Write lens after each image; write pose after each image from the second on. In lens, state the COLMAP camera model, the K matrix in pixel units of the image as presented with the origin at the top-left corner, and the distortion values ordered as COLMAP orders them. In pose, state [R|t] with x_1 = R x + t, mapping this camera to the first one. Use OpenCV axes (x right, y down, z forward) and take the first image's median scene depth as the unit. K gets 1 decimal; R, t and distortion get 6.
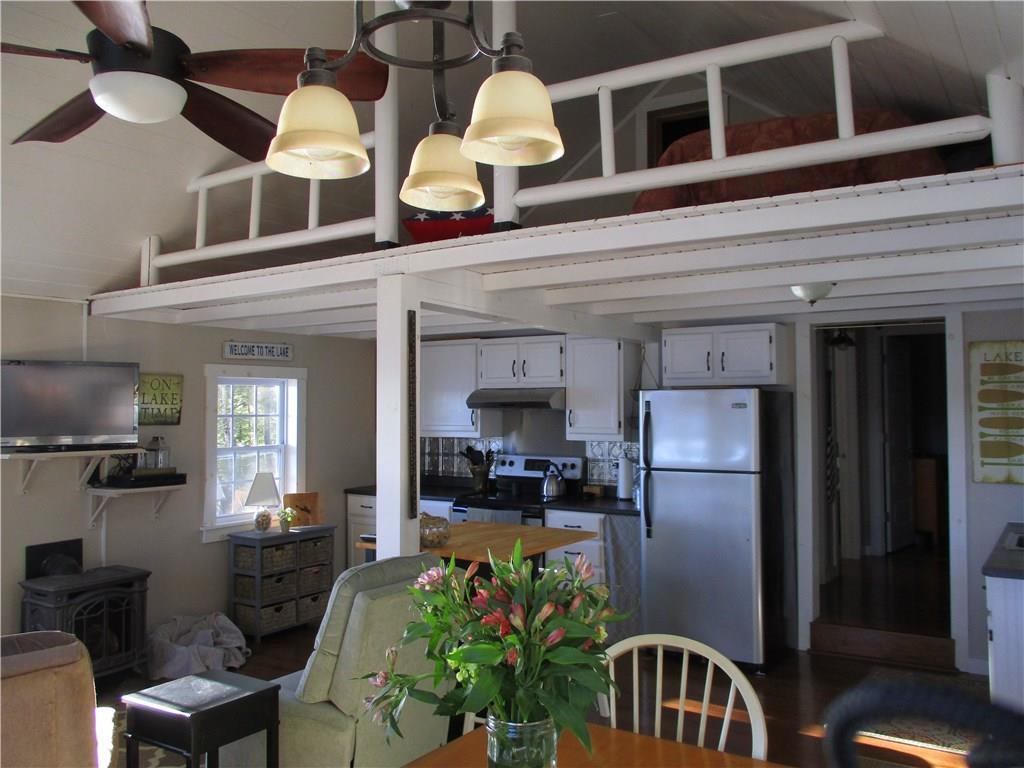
lens RADIAL K [[843.3, 0, 536.9], [0, 843.3, 357.5], [0, 0, 1]] dist [-0.031003, -0.003396]
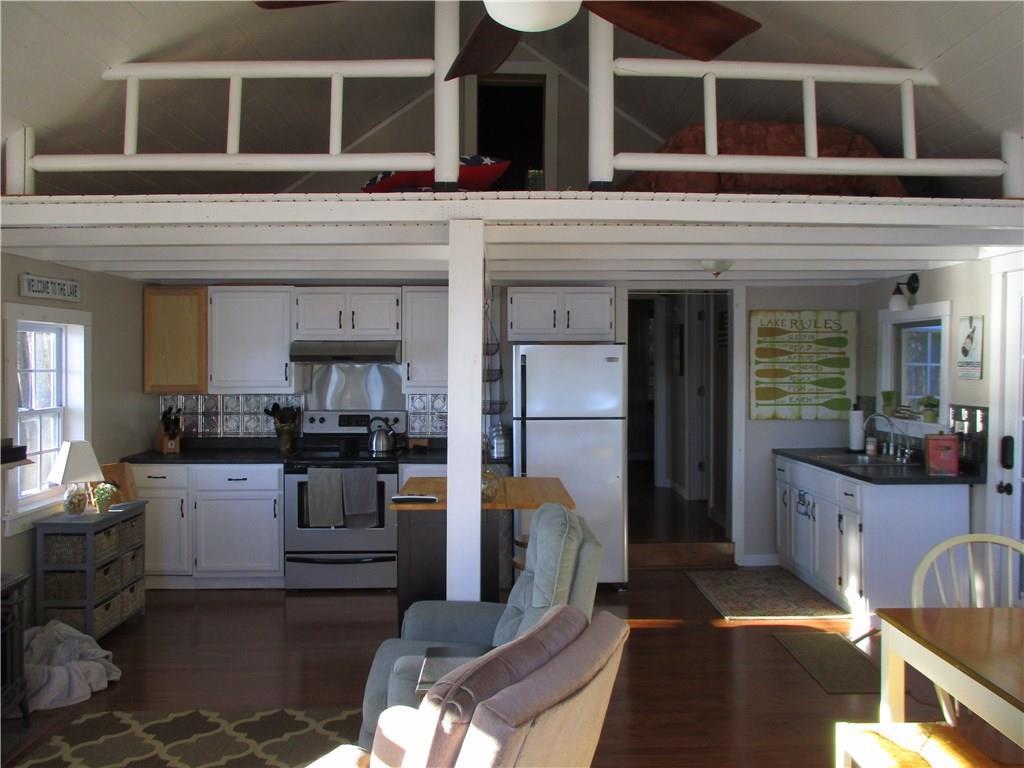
lens RADIAL K [[852.0, 0, 515.0], [0, 852.0, 363.6], [0, 0, 1]] dist [-0.034569, 0.003441]
pose [[0.825427, 0.000127, 0.564509, -0.446320], [-0.033912, 0.998205, 0.049362, 0.009495], [-0.563490, -0.059888, 0.823950, 0.113101]]
